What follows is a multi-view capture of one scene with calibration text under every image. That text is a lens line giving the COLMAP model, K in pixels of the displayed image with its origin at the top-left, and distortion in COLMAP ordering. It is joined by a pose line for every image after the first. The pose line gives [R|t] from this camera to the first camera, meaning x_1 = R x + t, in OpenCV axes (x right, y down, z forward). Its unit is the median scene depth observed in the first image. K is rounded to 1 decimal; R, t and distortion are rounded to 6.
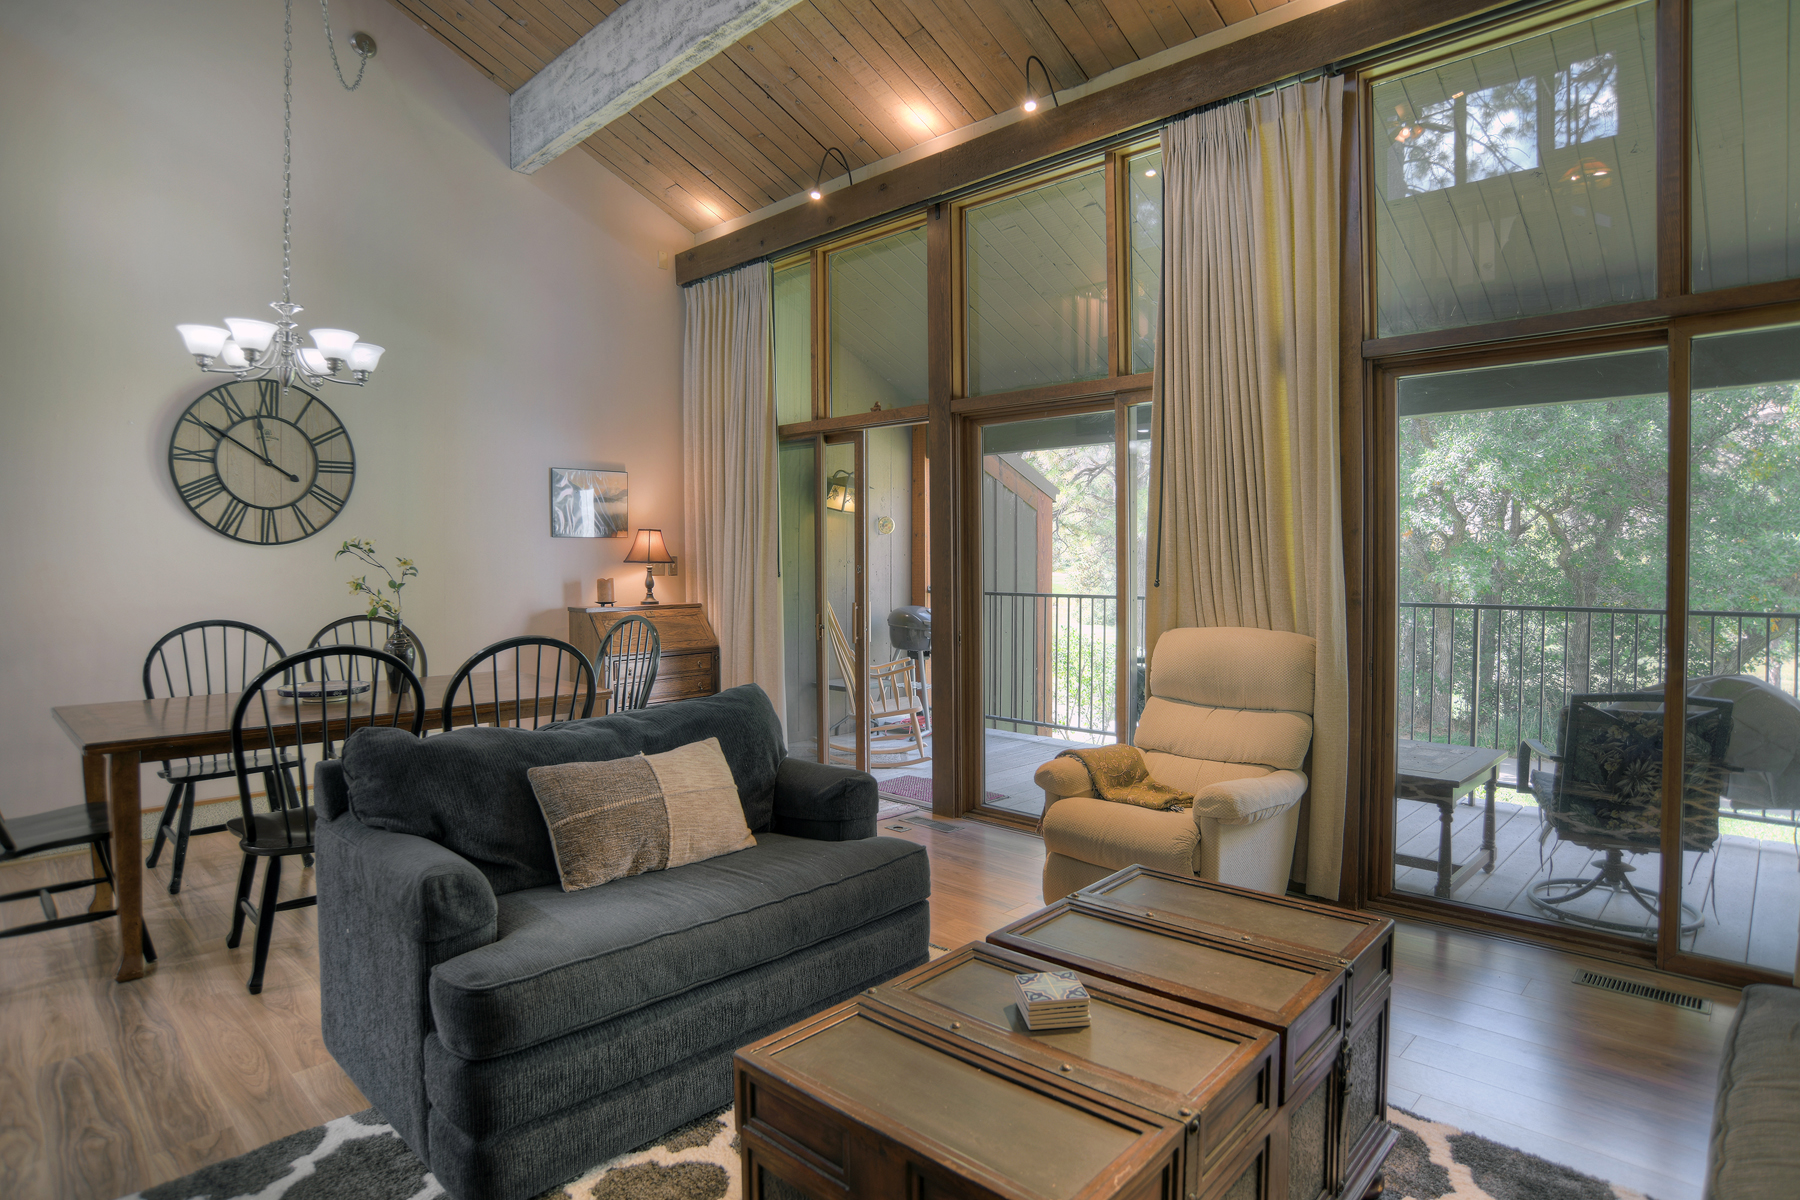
lens RADIAL K [[960.9, 0, 900.0], [0, 960.9, 600.0], [0, 0, 1]] dist [-0.161664, 0.045143]
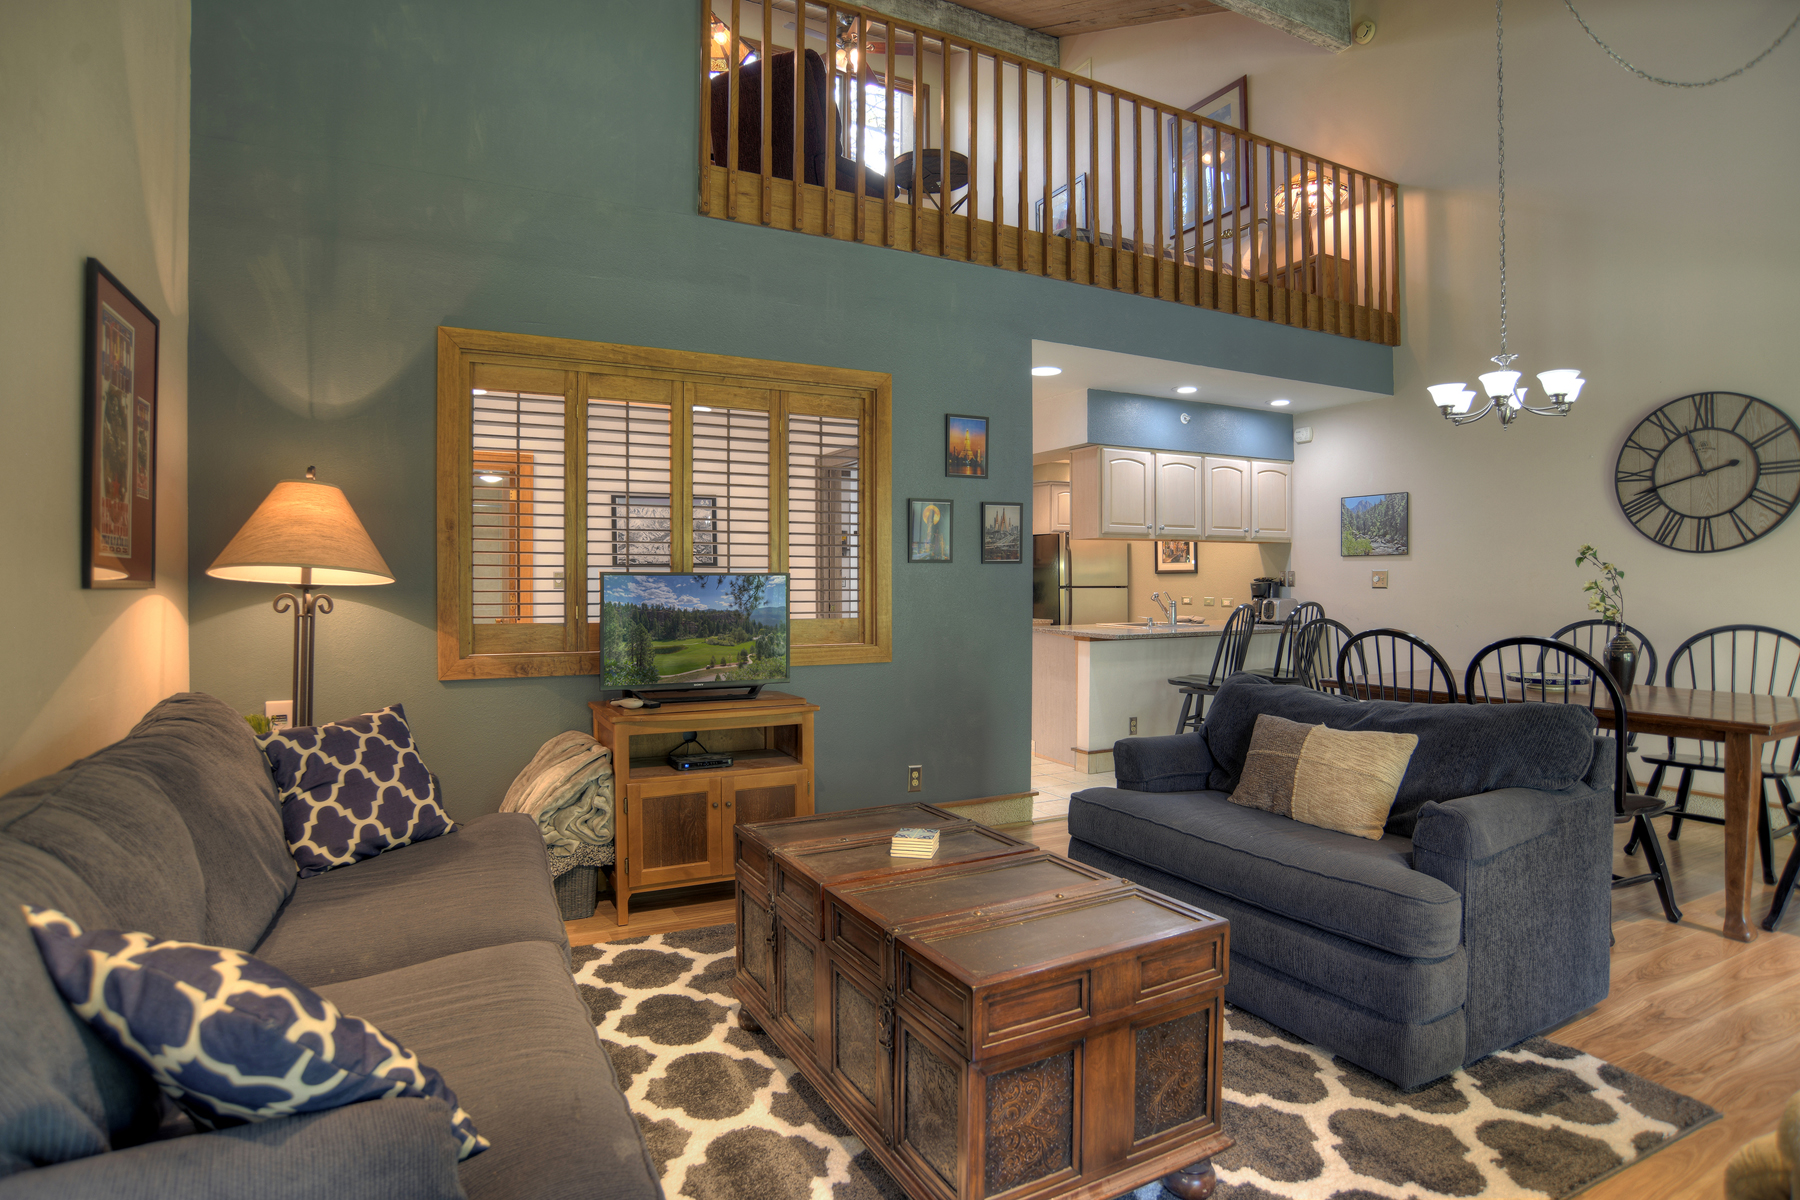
lens RADIAL K [[958.5, 0, 925.9], [0, 958.5, 577.2], [0, 0, 1]] dist [-0.069312, 0.045229]
pose [[-0.331162, -0.002568, -0.943571, 0.622756], [-0.024337, 0.999687, 0.005821, -0.017684], [0.943260, 0.024892, -0.331120, 0.513444]]
